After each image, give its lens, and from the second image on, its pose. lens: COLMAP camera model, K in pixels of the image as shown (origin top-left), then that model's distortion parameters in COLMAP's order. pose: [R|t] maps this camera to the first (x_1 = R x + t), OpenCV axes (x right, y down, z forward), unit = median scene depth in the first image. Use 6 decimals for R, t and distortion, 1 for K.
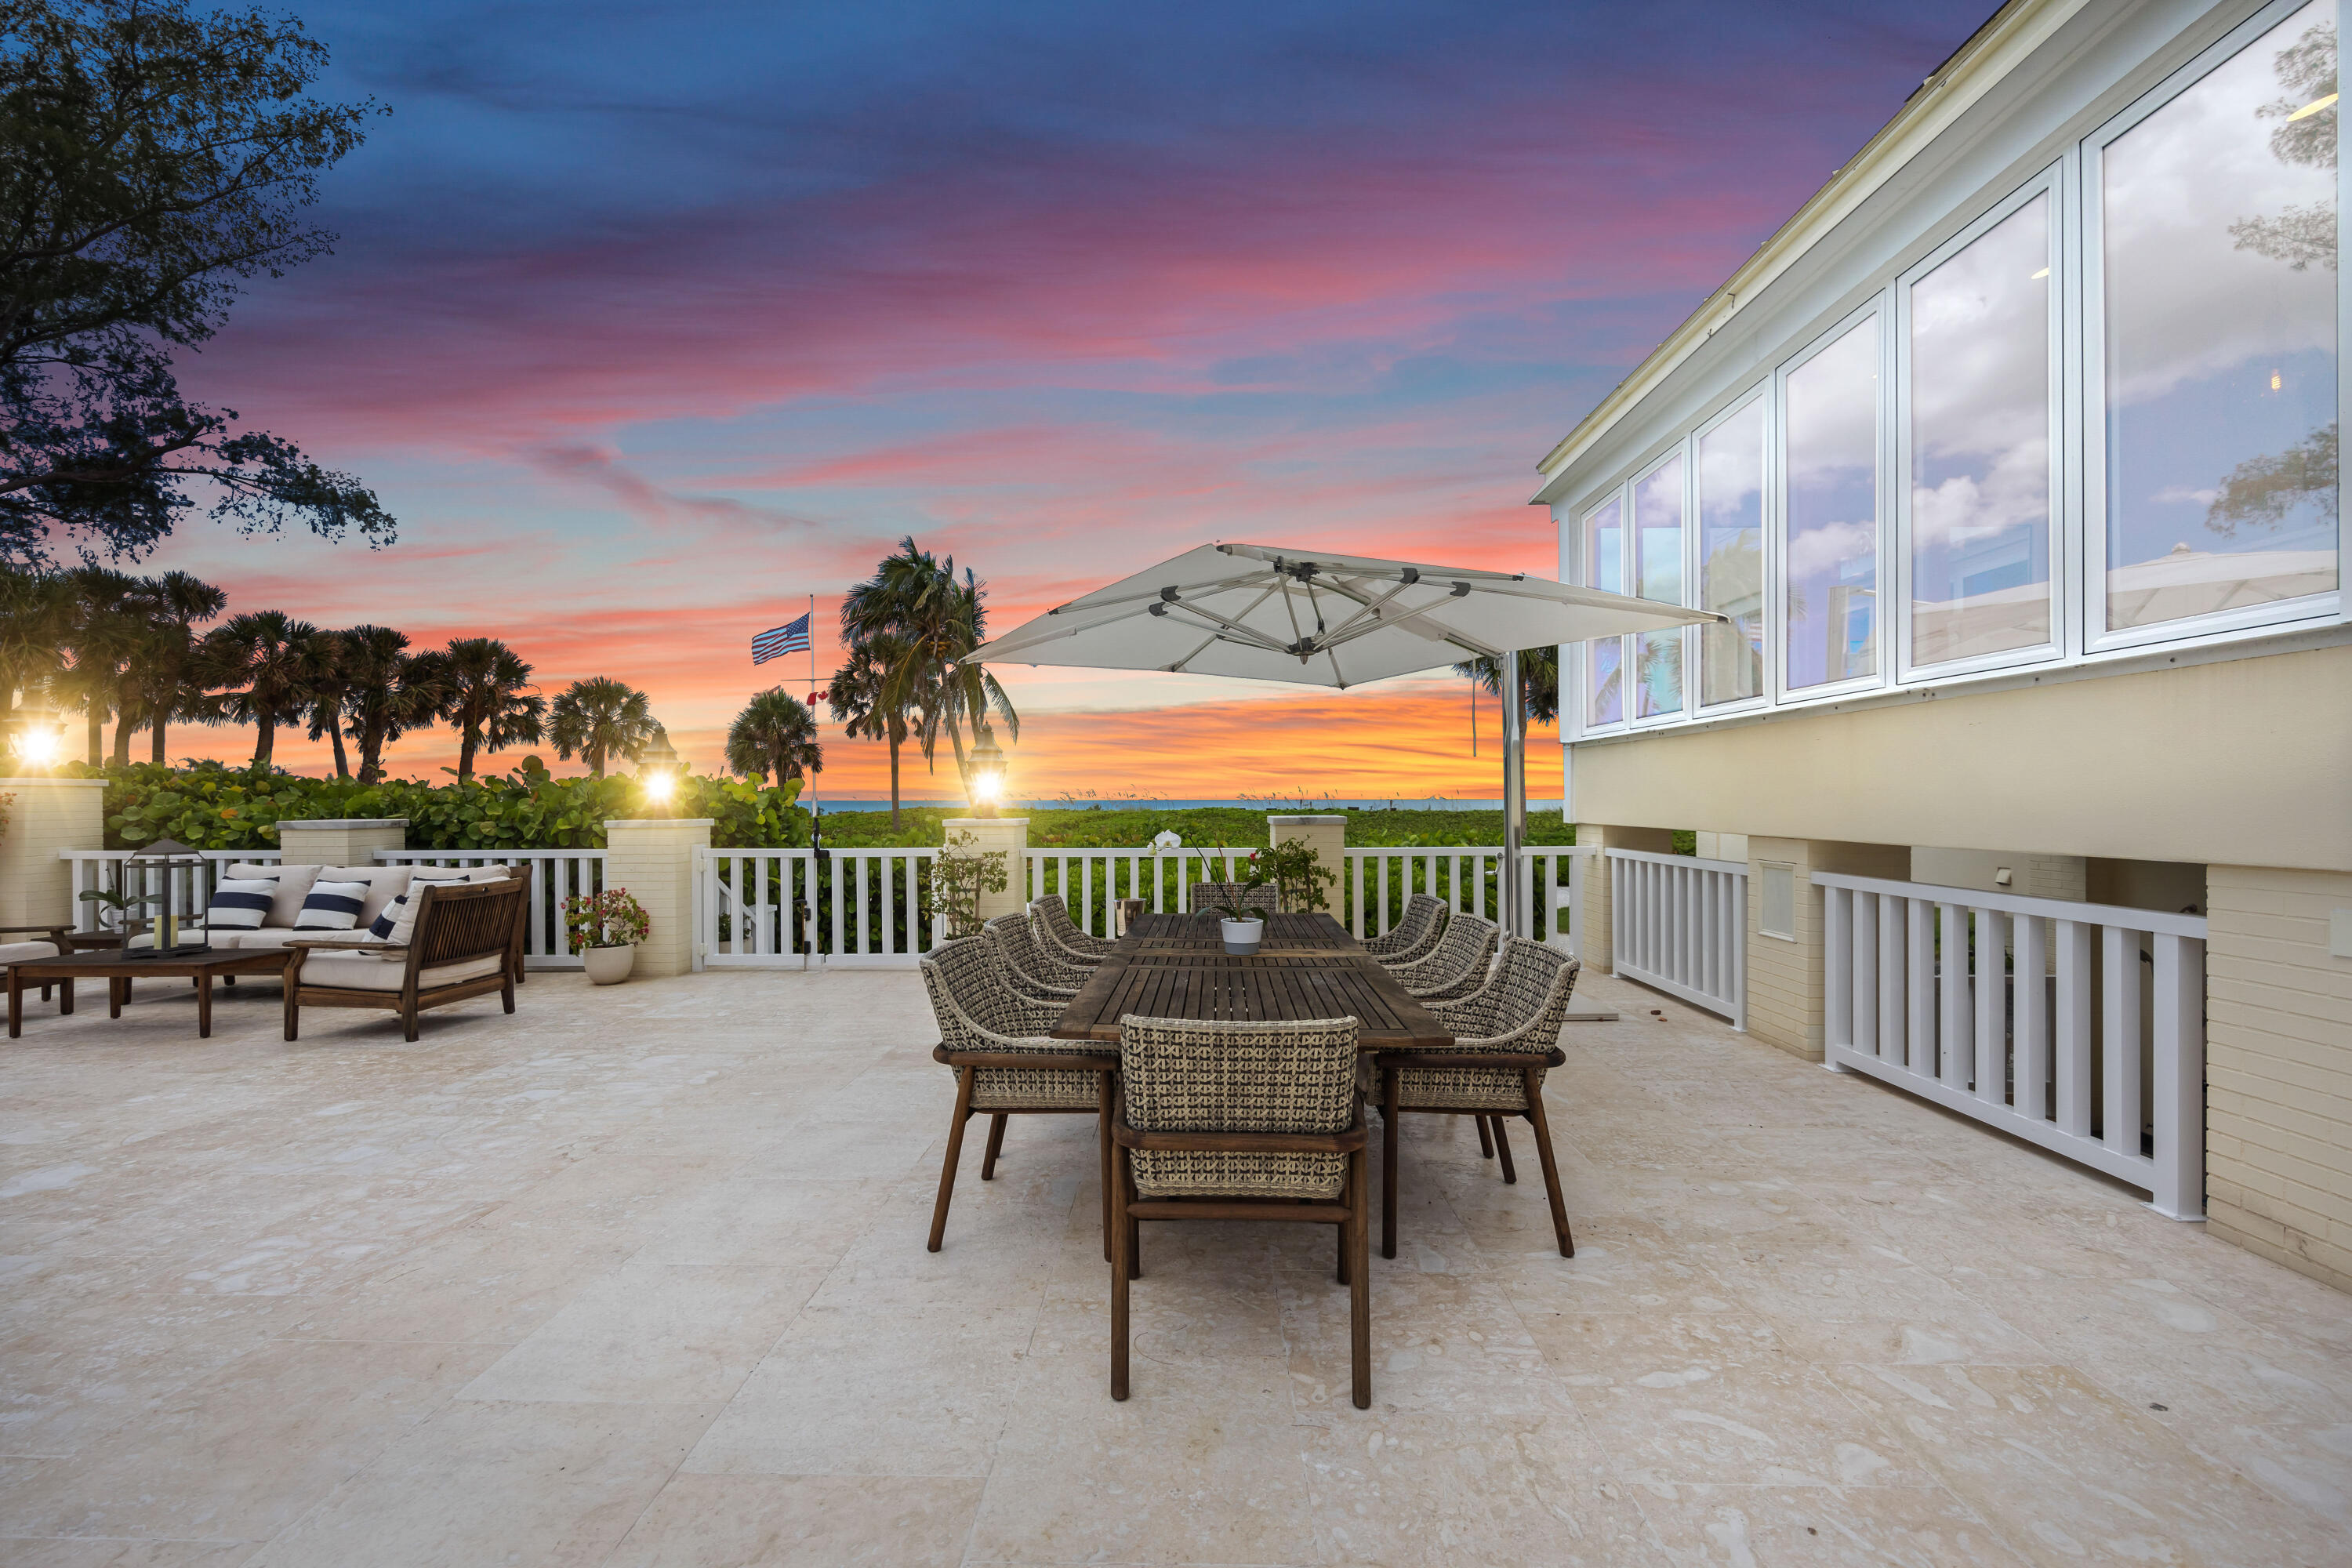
lens RADIAL K [[951.1, 0, 1167.5], [0, 951.1, 794.6], [0, 0, 1]] dist [-0.003111, -0.000238]
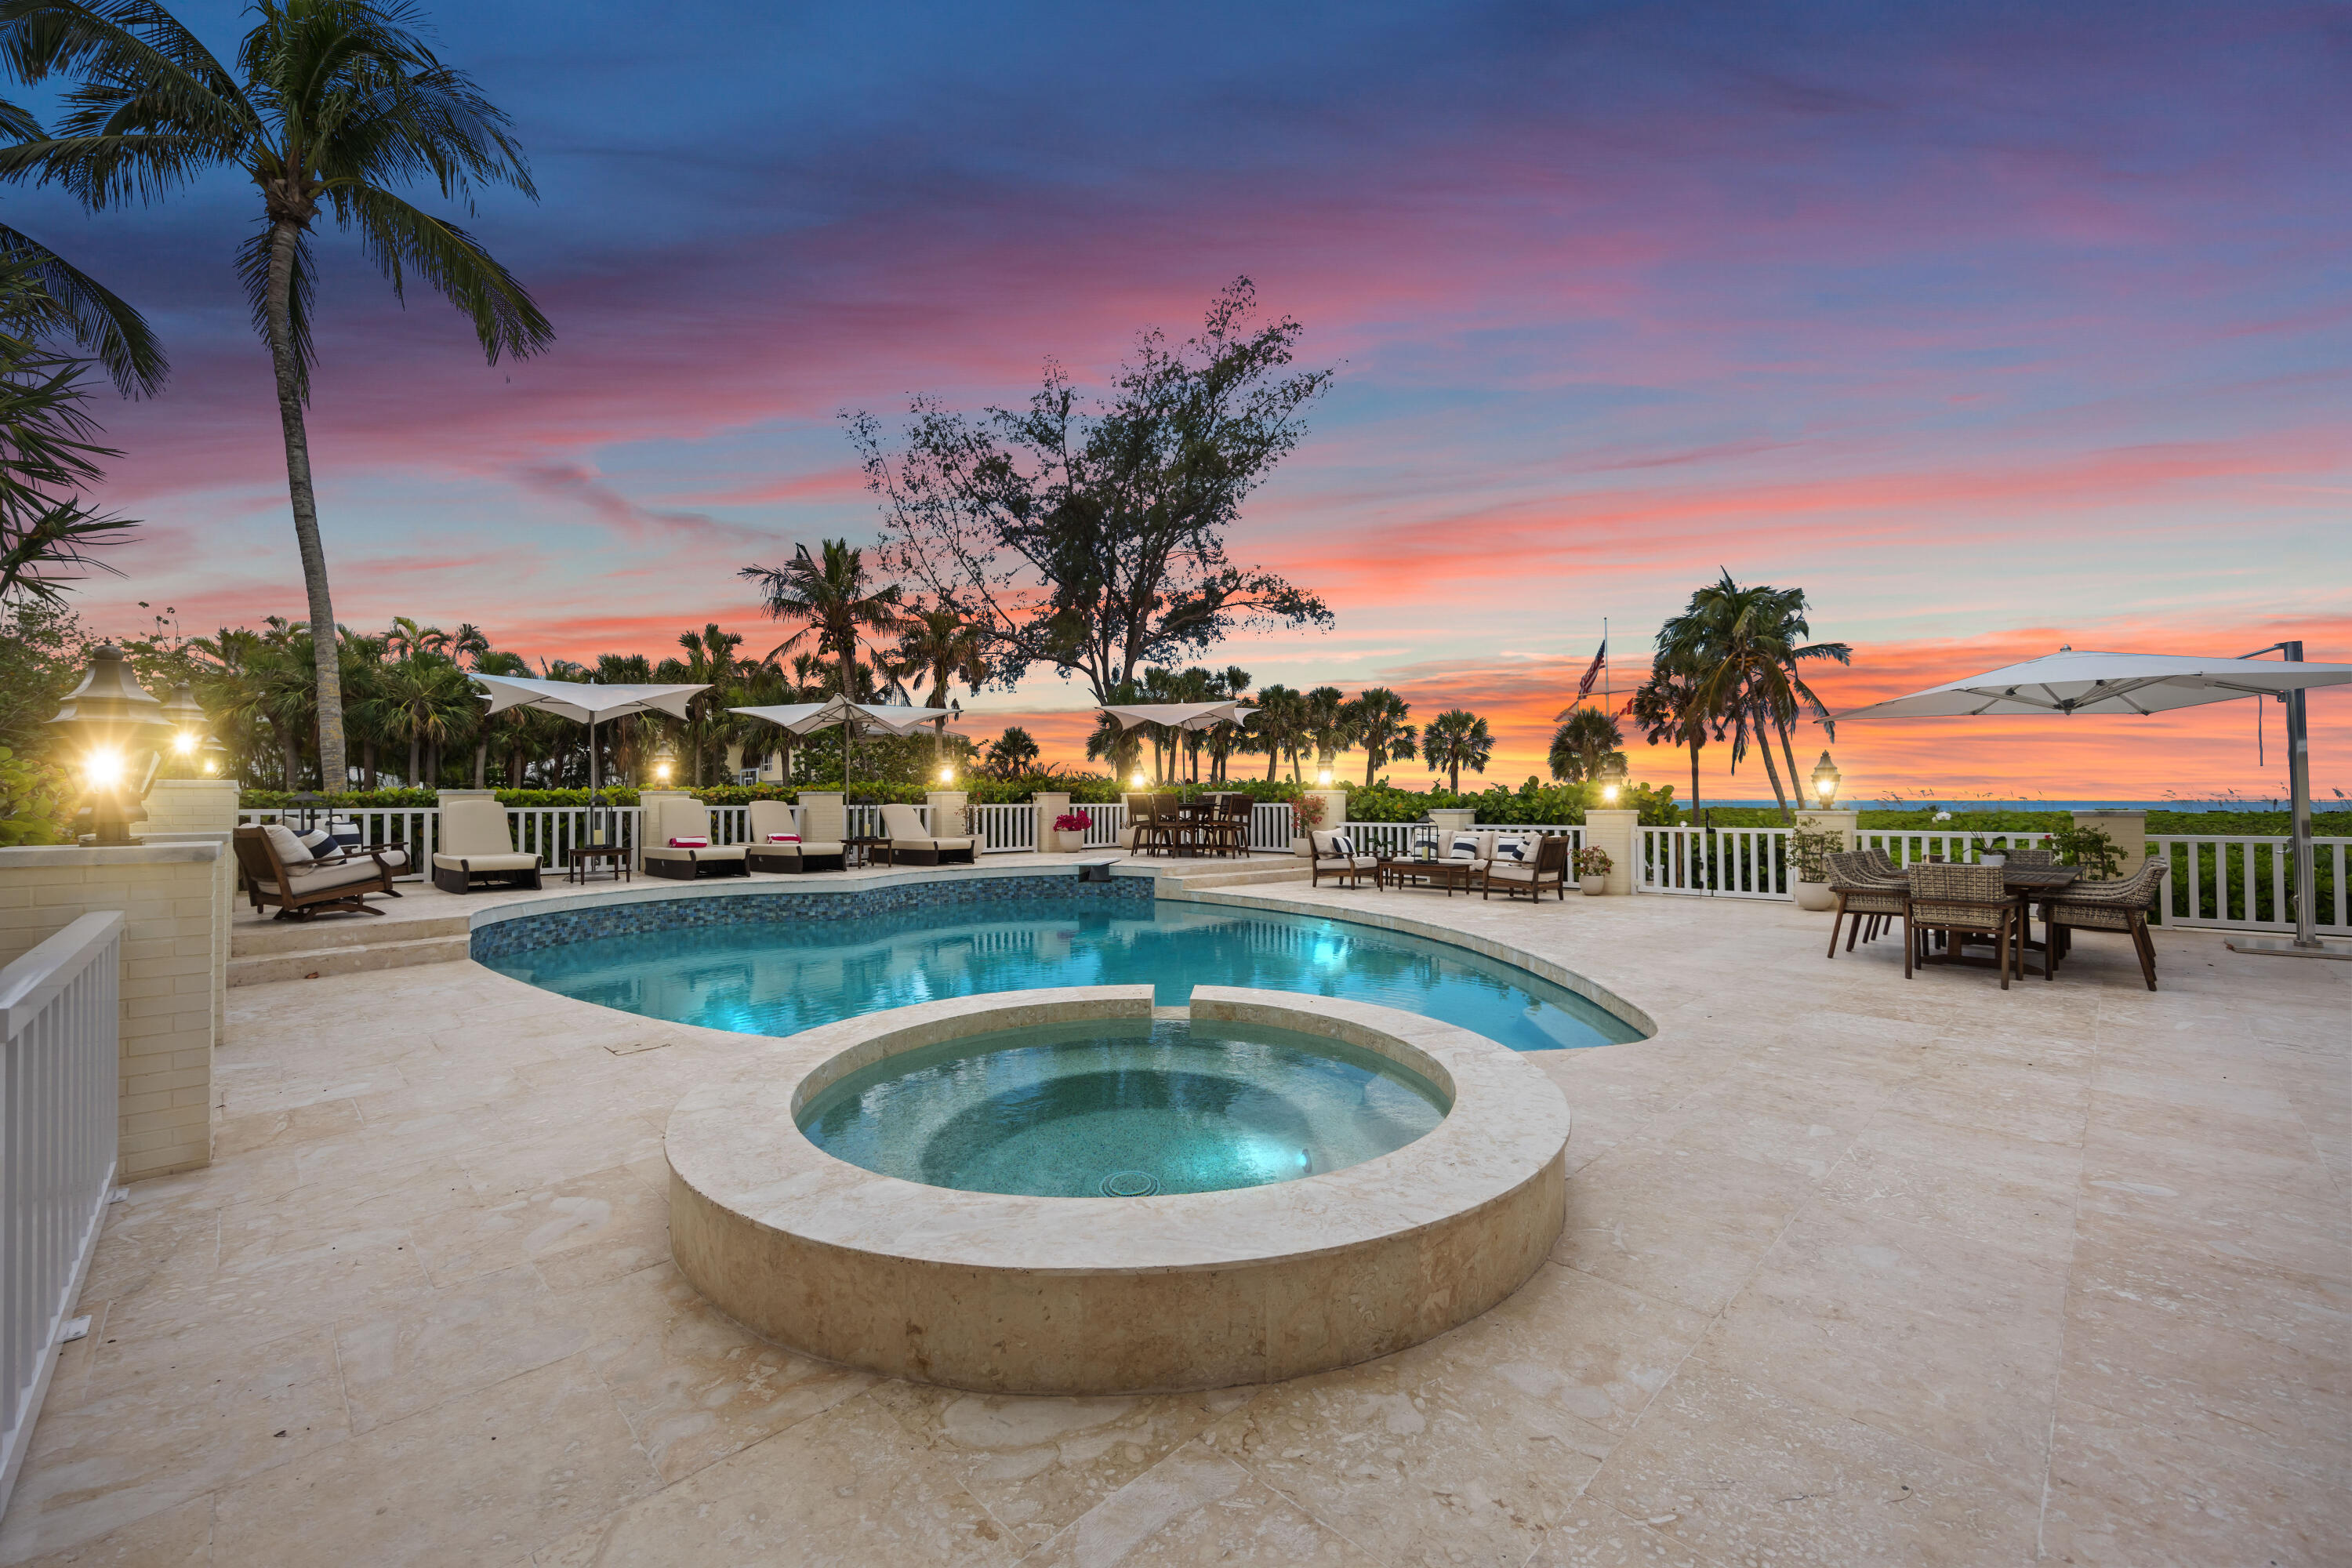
lens RADIAL K [[951.1, 0, 1167.5], [0, 951.1, 794.6], [0, 0, 1]] dist [-0.003111, -0.000238]
pose [[0.727073, -0.004800, -0.686544, 0.033392], [0.004294, 0.999988, -0.002444, -0.000870], [0.686547, -0.001171, 0.727085, -0.305826]]
